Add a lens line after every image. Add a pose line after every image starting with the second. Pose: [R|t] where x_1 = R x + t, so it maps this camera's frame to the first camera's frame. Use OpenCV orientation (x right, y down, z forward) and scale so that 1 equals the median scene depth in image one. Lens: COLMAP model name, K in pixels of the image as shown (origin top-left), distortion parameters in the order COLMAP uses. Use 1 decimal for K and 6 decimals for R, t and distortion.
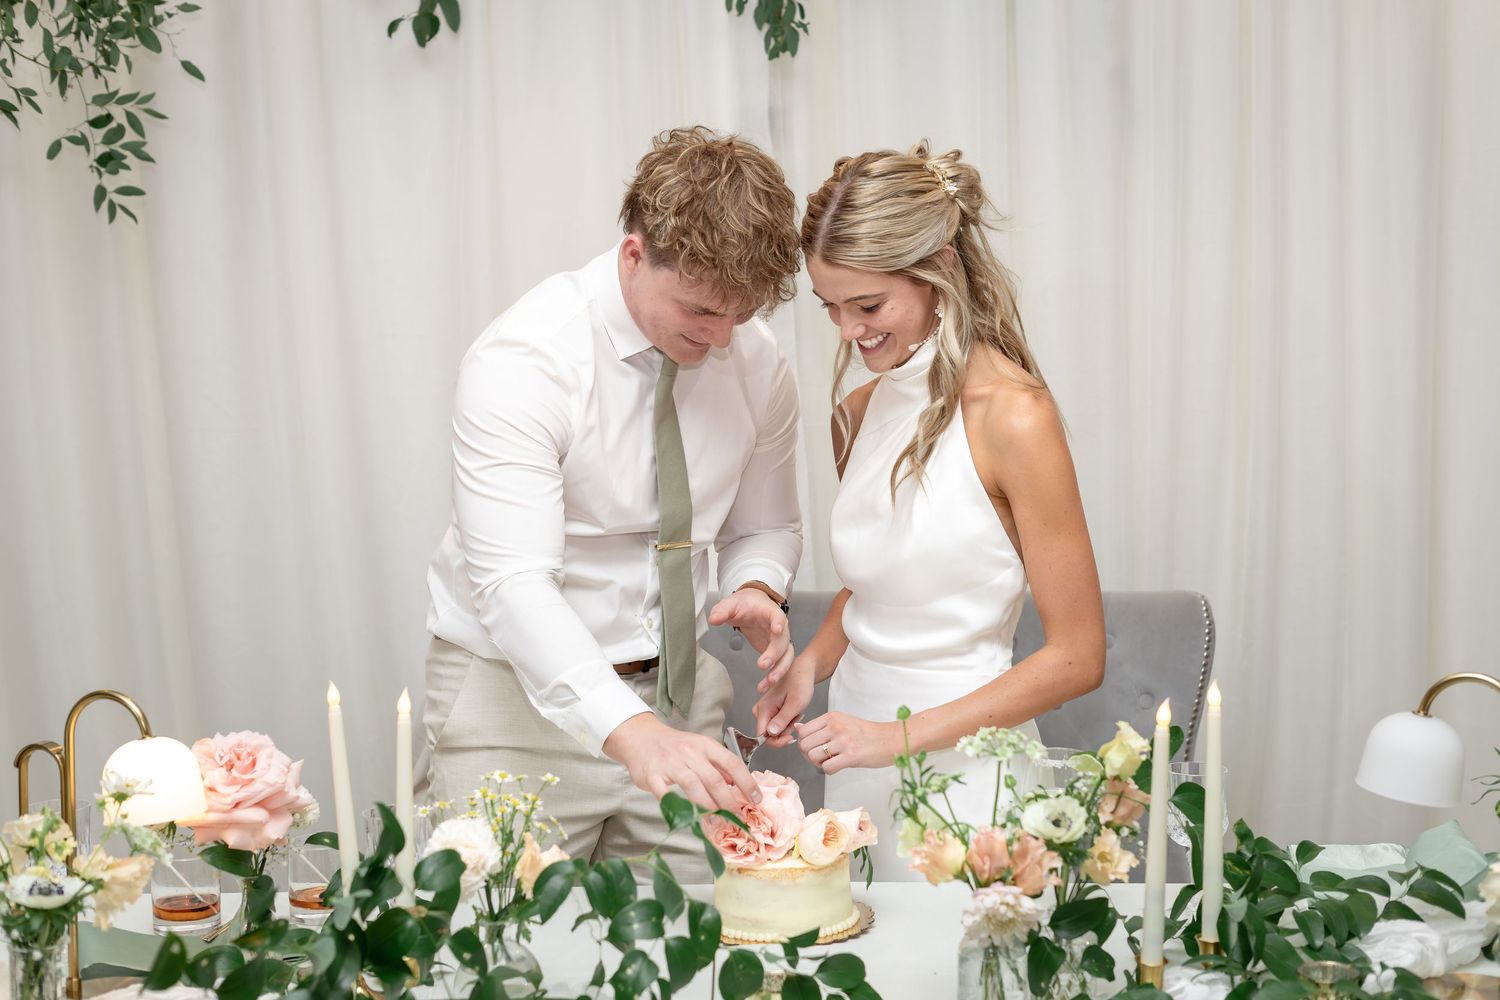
lens RADIAL K [[1911.3, 0, 750.0], [0, 1911.3, 500.0], [0, 0, 1]] dist [-0.001335, -0.017812]
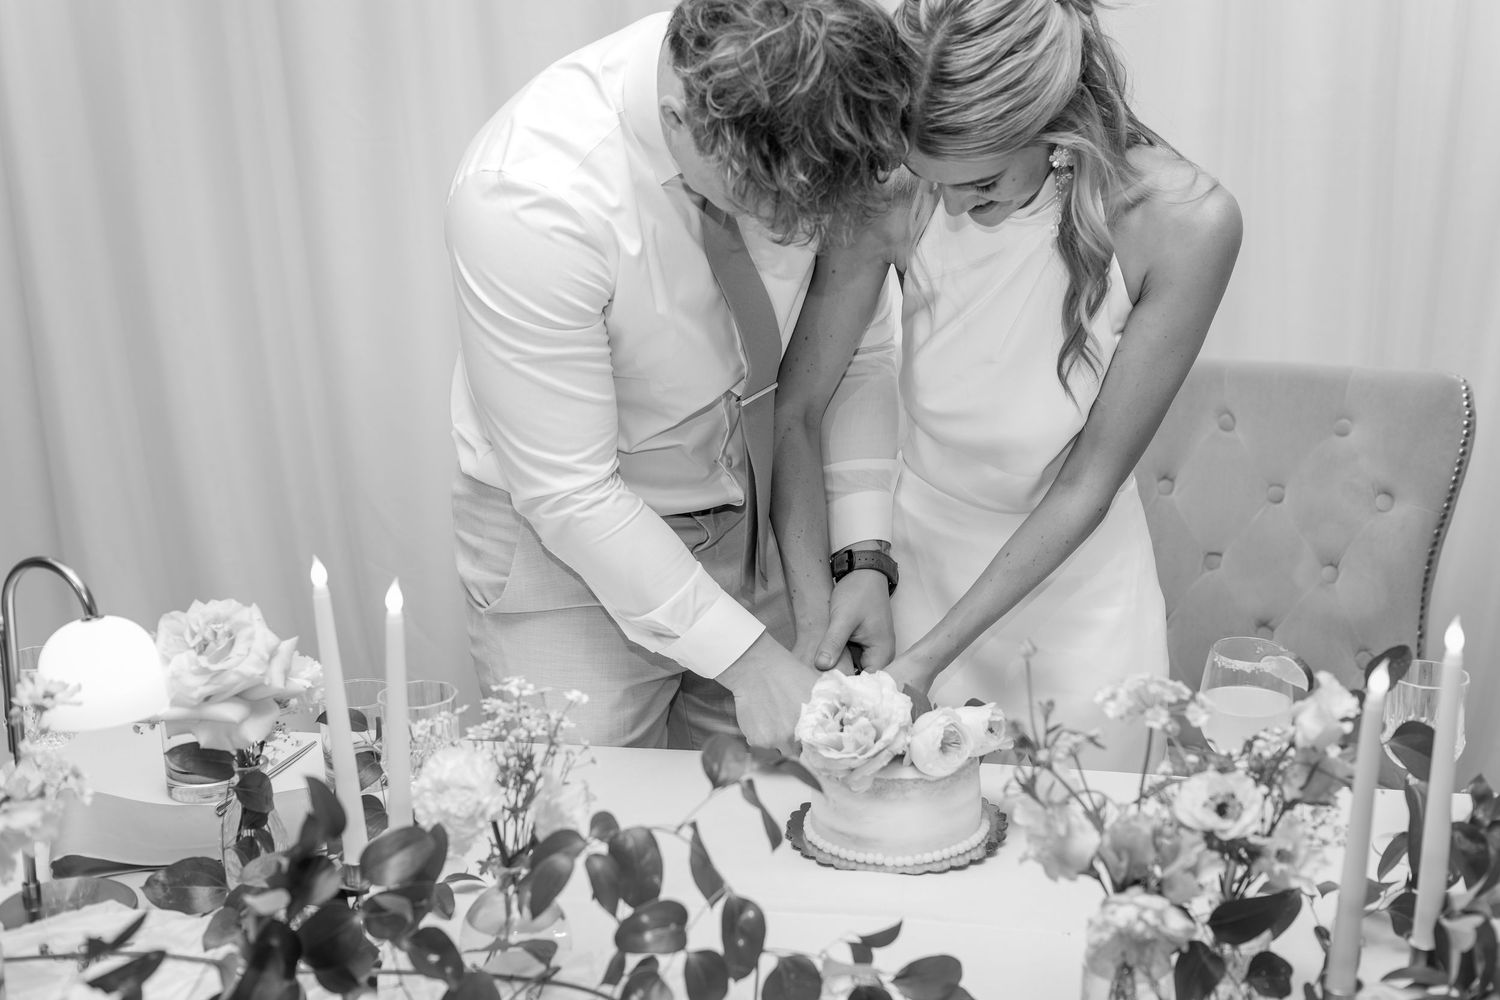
lens RADIAL K [[1978.8, 0, 750.0], [0, 1978.8, 500.0], [0, 0, 1]] dist [-0.002211, -0.000748]
pose [[0.992823, 0.040035, -0.112693, 0.026362], [-0.020797, 0.985743, 0.166967, -0.034579], [0.117771, -0.163425, 0.979501, 0.105833]]
